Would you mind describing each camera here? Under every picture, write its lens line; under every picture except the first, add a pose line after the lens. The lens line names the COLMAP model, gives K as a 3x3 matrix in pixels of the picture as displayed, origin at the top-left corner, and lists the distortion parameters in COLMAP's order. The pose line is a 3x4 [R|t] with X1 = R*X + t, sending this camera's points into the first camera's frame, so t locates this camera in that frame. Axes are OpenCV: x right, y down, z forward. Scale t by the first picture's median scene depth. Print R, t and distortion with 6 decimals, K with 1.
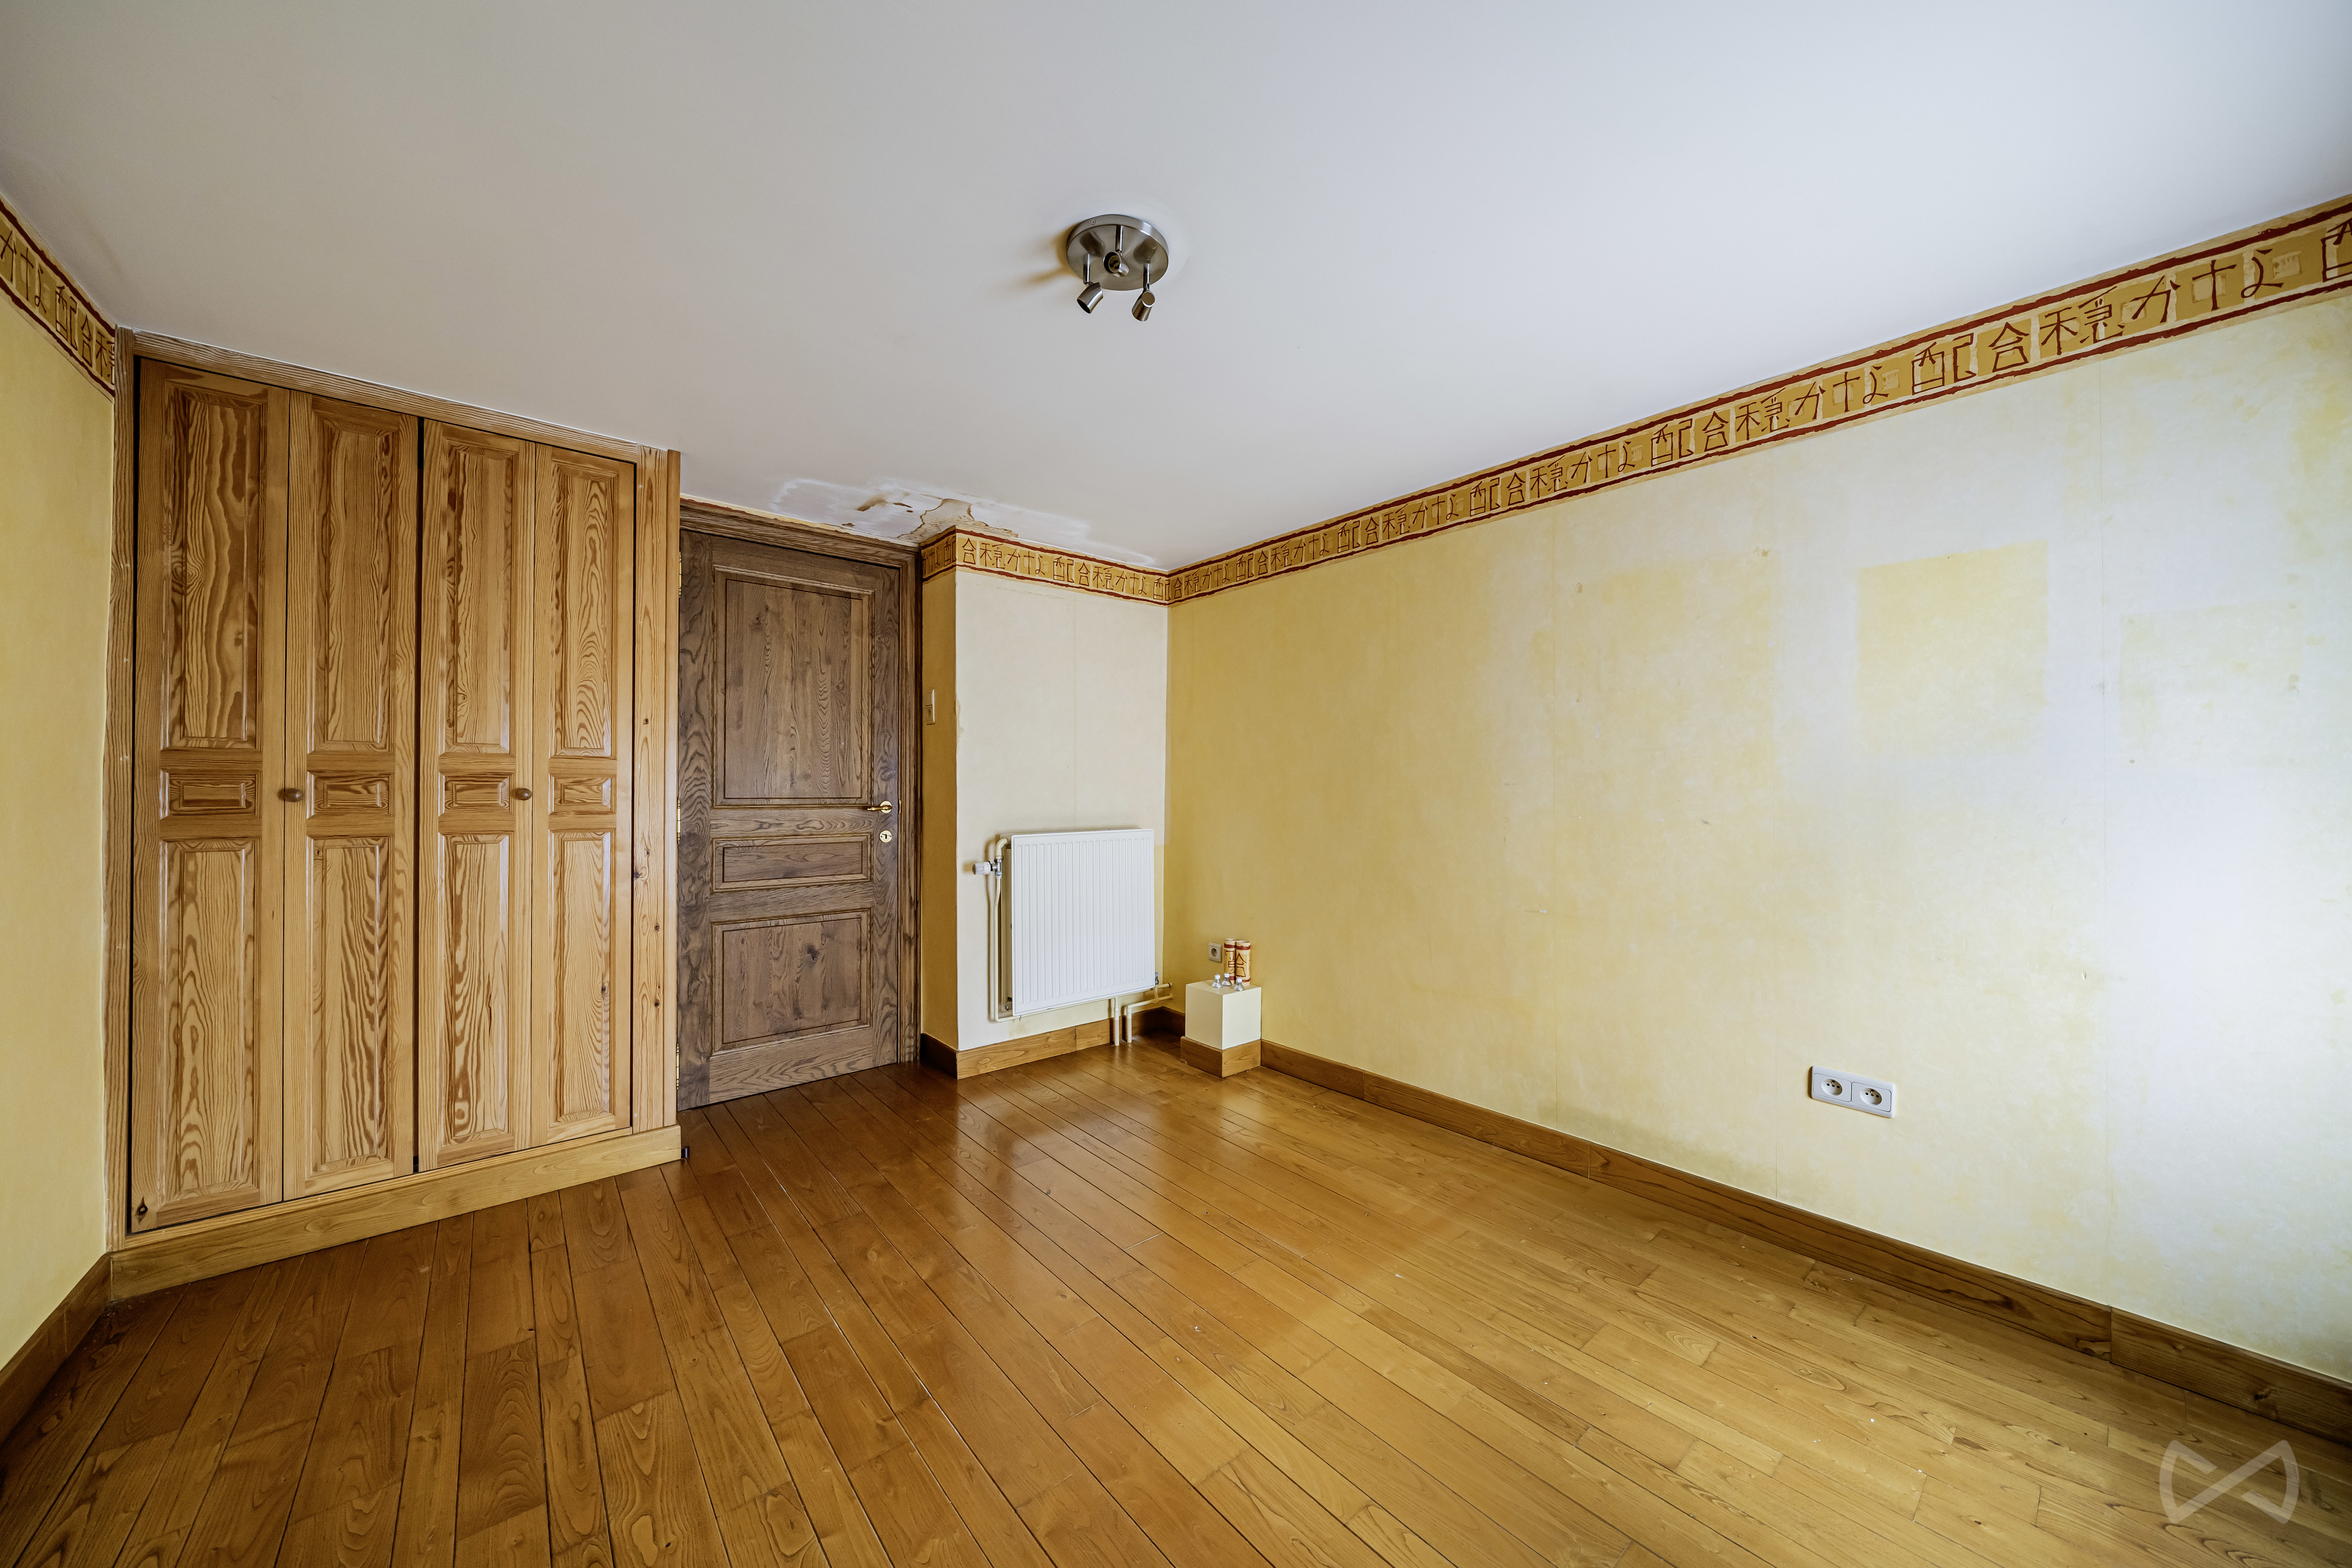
lens RADIAL K [[801.3, 0, 1166.7], [0, 801.3, 786.4], [0, 0, 1]] dist [-0.006115, -0.000107]
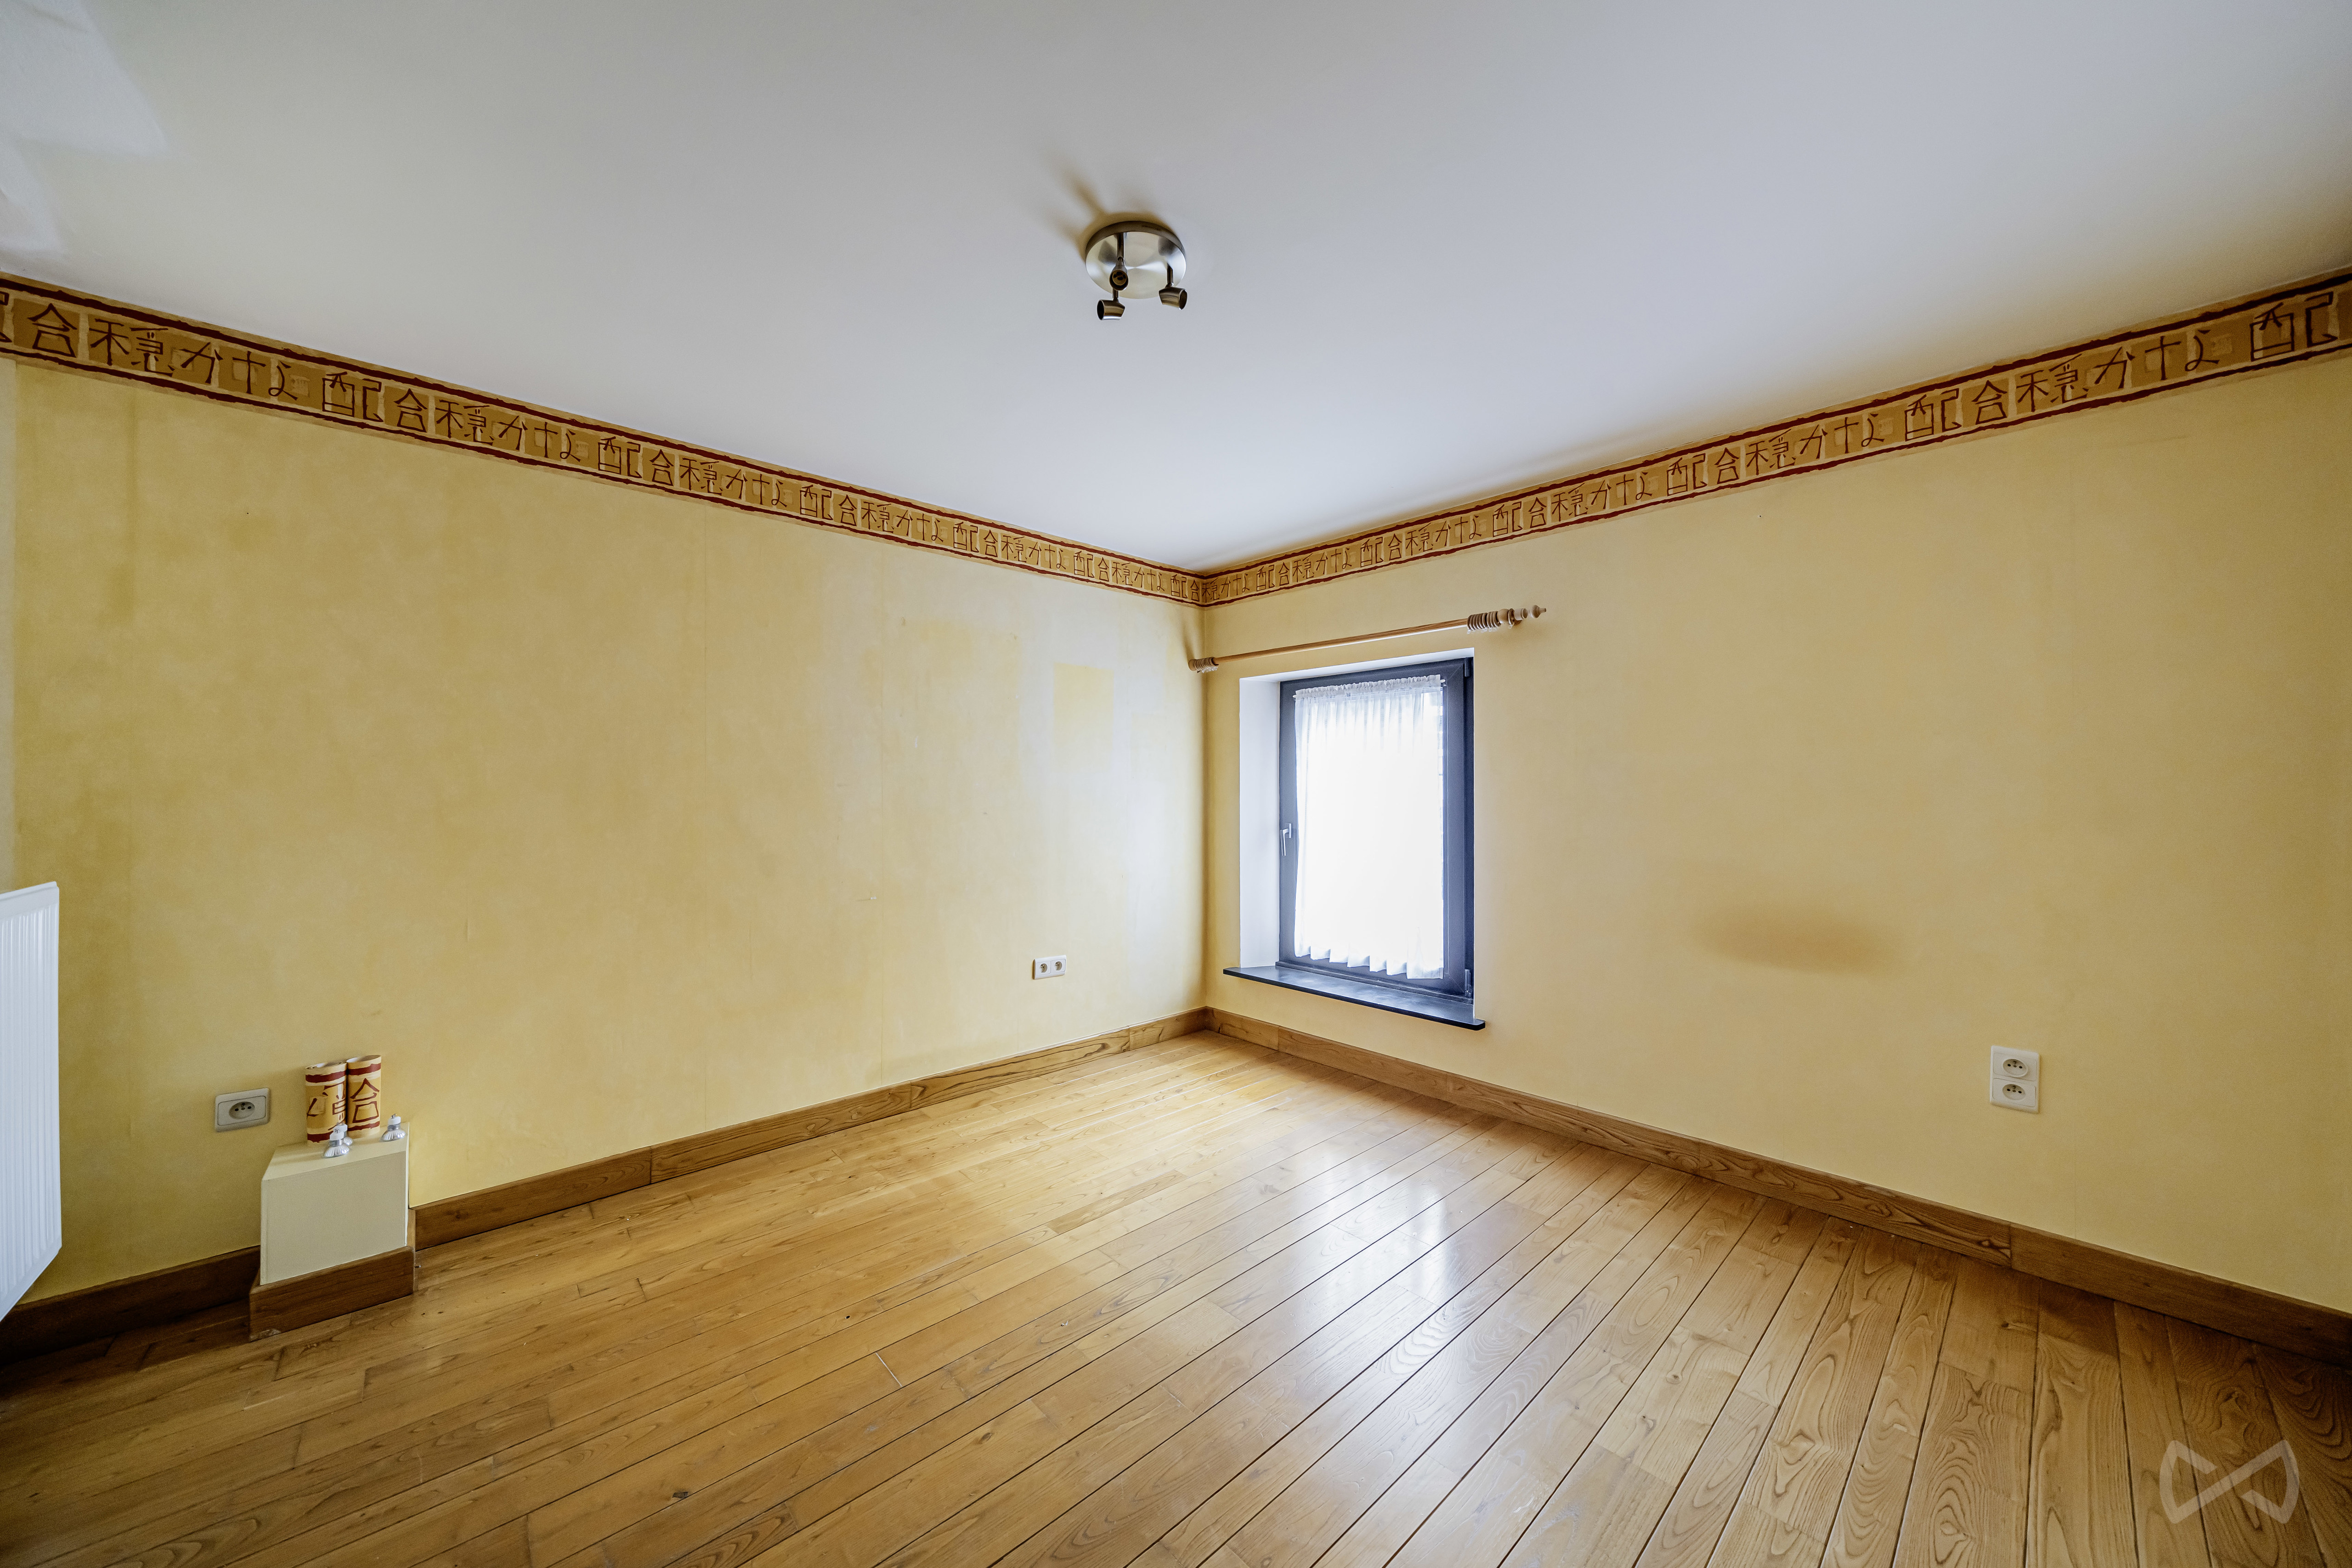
lens RADIAL K [[801.2, 0, 1166.7], [0, 801.2, 786.4], [0, 0, 1]] dist [-0.006115, -0.000107]
pose [[-0.030662, 0.010520, 0.999474, -0.669999], [0.000001, 0.999945, -0.010525, 0.010578], [-0.999530, -0.000322, -0.030660, 0.622750]]
